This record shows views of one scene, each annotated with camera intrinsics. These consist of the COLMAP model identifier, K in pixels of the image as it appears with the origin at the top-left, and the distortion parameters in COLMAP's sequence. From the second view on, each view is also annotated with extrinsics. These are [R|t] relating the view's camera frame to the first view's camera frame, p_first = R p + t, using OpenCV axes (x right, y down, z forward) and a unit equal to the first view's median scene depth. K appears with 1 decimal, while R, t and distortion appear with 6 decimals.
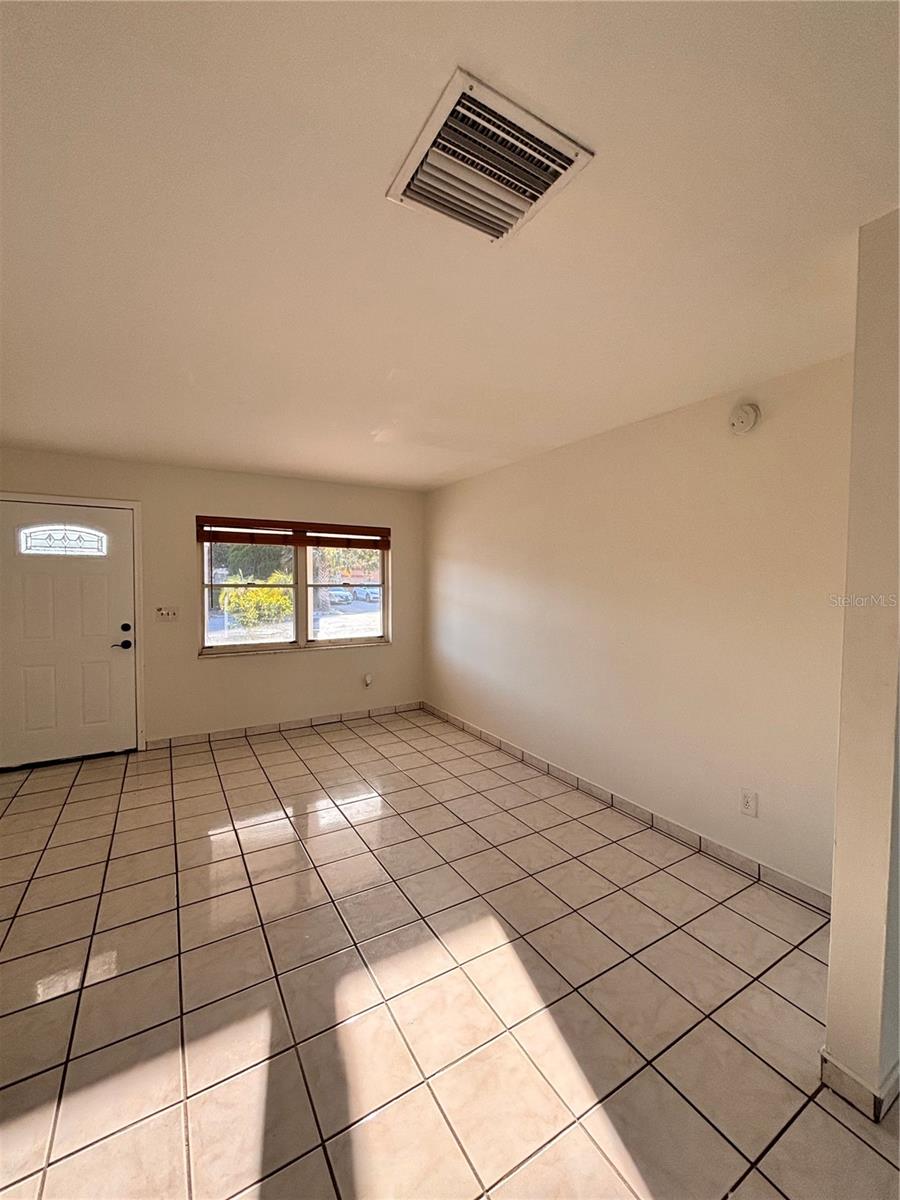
lens RADIAL K [[482.9, 0, 454.8], [0, 482.9, 599.1], [0, 0, 1]] dist [0.010979, -0.002665]
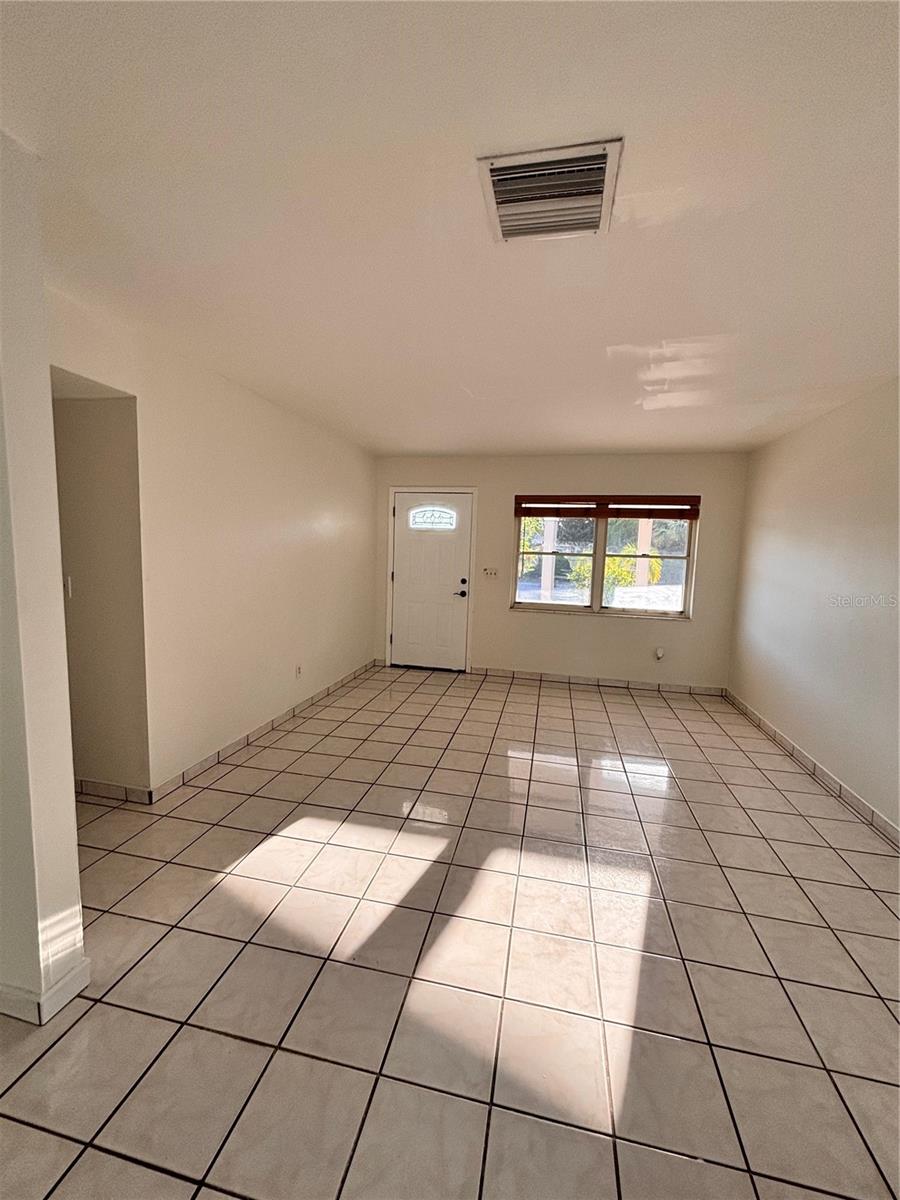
lens RADIAL K [[482.9, 0, 450.2], [0, 482.9, 599.0], [0, 0, 1]] dist [0.010979, -0.002665]
pose [[0.728460, 0.090467, -0.679089, 0.195419], [-0.054801, 0.995761, 0.073868, 0.008722], [0.682893, -0.016595, 0.730330, -0.014171]]
